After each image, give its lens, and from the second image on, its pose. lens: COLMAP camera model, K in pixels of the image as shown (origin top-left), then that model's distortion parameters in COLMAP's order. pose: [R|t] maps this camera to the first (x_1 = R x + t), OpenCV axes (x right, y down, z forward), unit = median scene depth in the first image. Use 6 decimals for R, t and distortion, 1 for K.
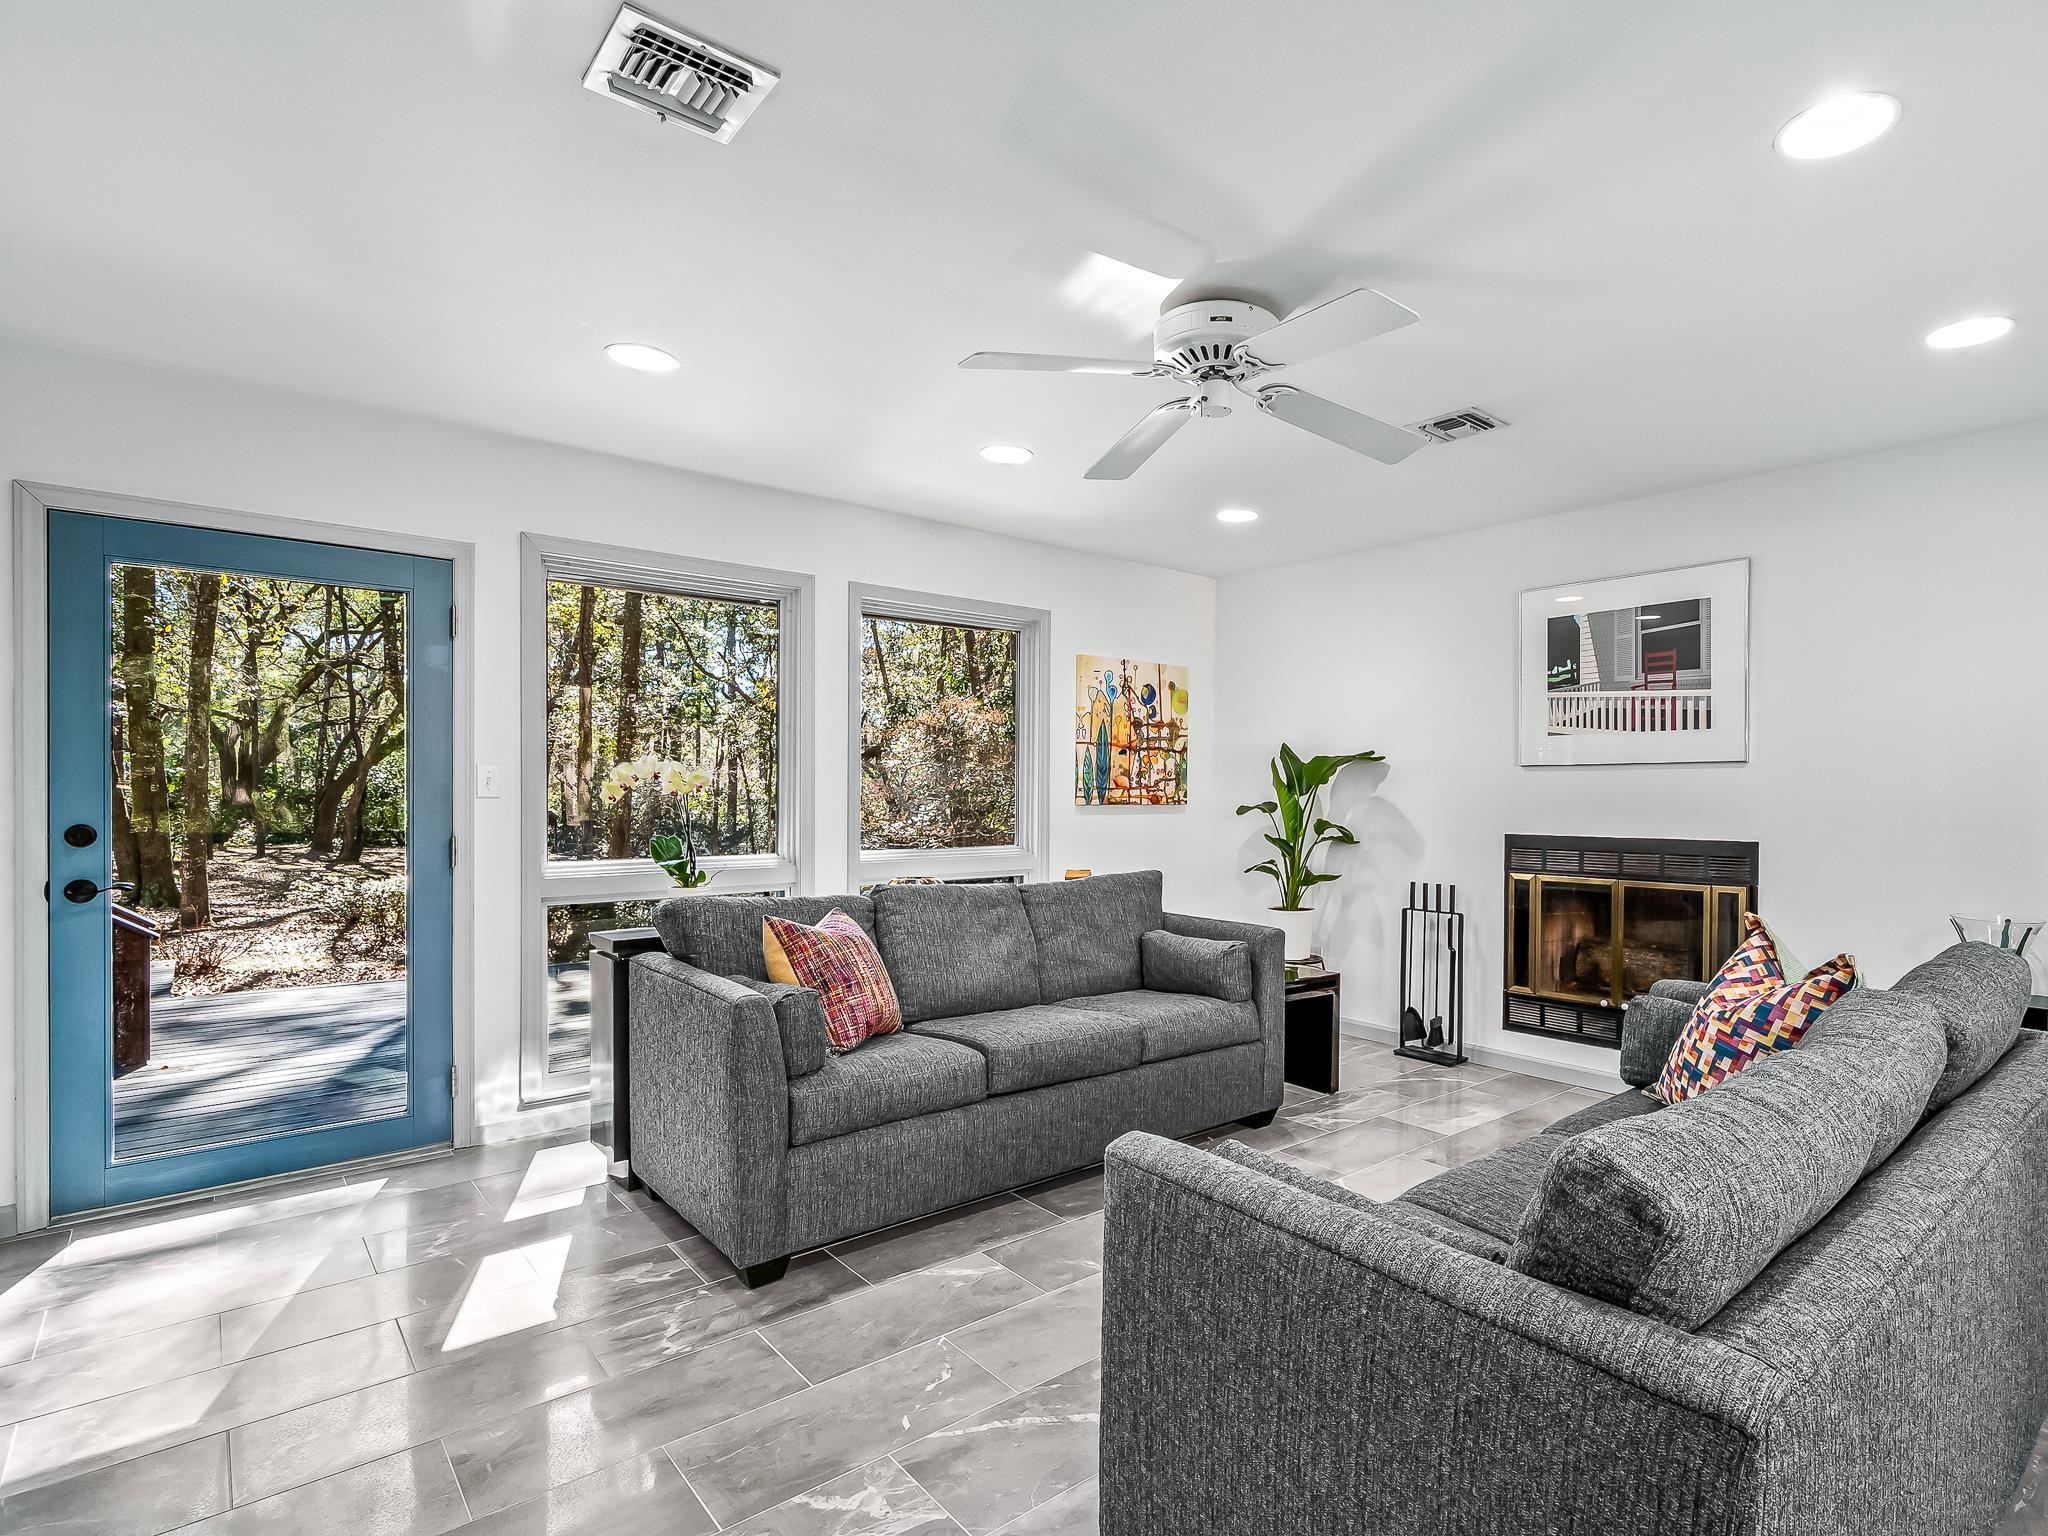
lens RADIAL K [[1066.5, 0, 1030.0], [0, 1066.5, 782.0], [0, 0, 1]] dist [-0.003975, -0.000809]
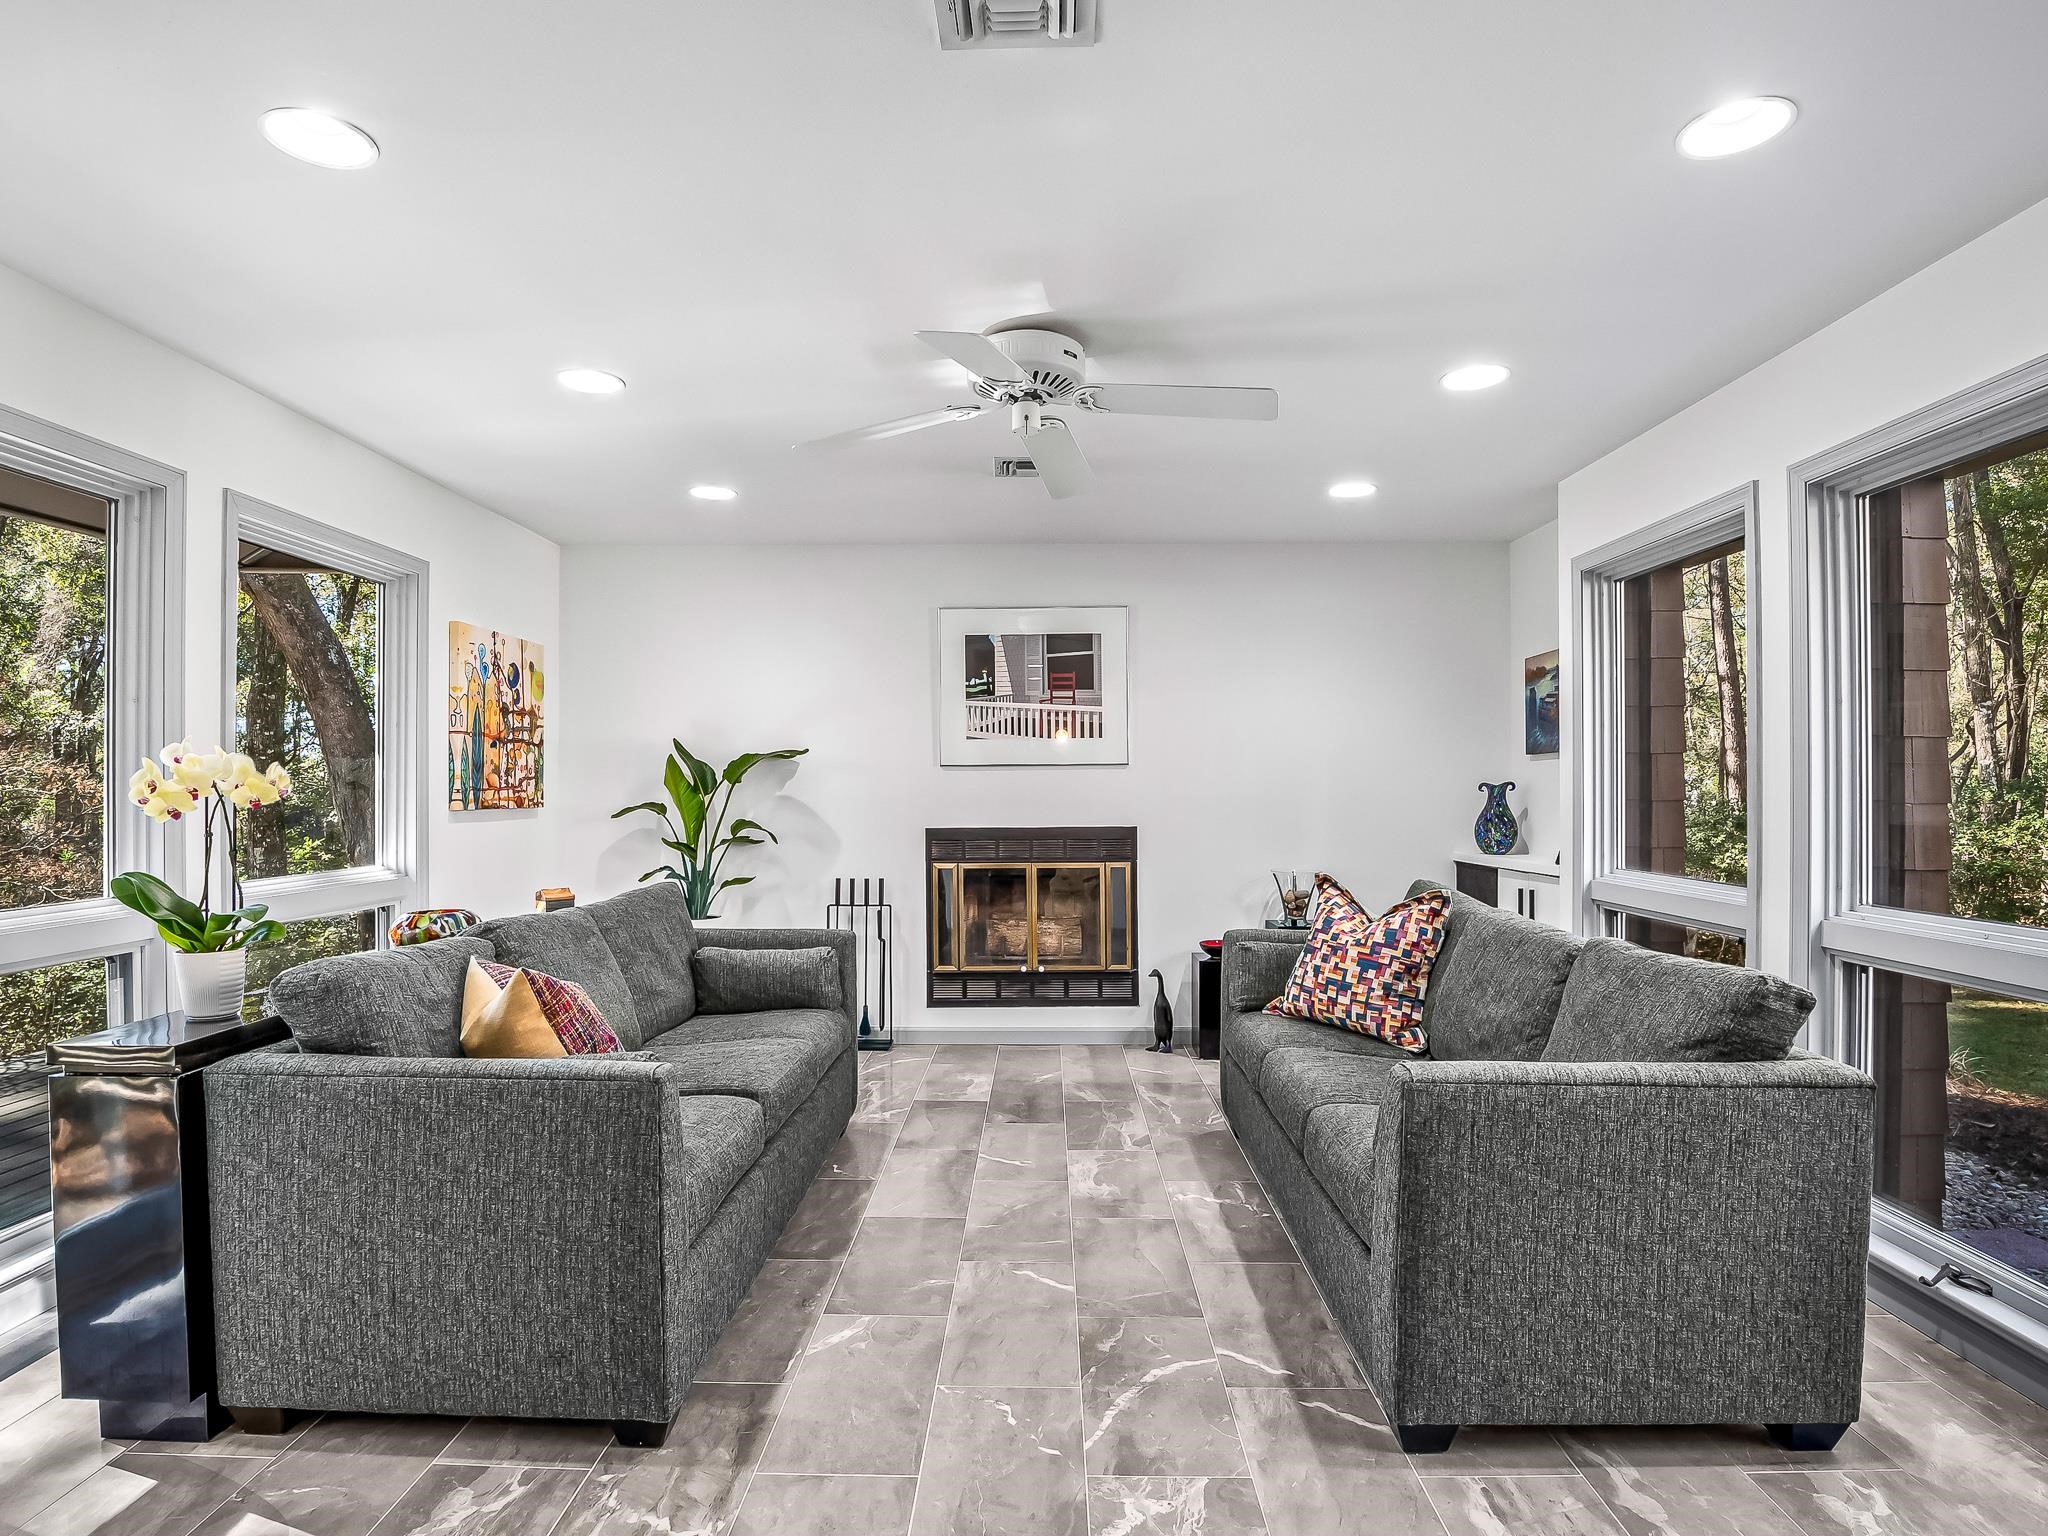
lens RADIAL K [[1166.5, 0, 1024.0], [0, 1166.5, 768.0], [0, 0, 1]] dist [-0.043756, 0.000070]
pose [[0.653982, 0.005520, 0.756490, -0.406841], [0.001678, 0.999960, -0.008748, -0.002202], [-0.756508, 0.006990, 0.653947, 0.149277]]
